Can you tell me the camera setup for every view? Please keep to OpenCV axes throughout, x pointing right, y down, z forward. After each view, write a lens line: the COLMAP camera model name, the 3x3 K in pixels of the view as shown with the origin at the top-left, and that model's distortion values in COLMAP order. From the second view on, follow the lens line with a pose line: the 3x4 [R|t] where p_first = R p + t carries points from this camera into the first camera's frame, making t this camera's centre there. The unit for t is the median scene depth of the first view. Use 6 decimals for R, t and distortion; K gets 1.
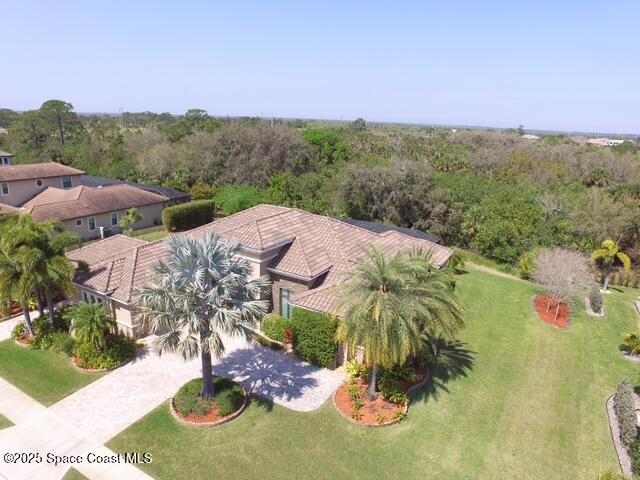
lens RADIAL K [[432.0, 0, 318.5], [0, 432.0, 242.6], [0, 0, 1]] dist [-0.119326, 0.089363]
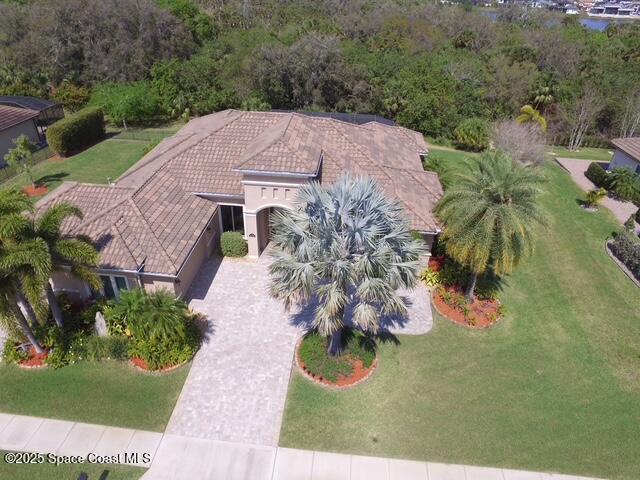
lens RADIAL K [[432.0, 0, 318.5], [0, 432.0, 242.6], [0, 0, 1]] dist [-0.119326, 0.089363]
pose [[0.907223, -0.232896, 0.350293, -0.251467], [0.121031, 0.942051, 0.312876, -0.066286], [-0.402861, -0.241452, 0.882838, 0.115995]]
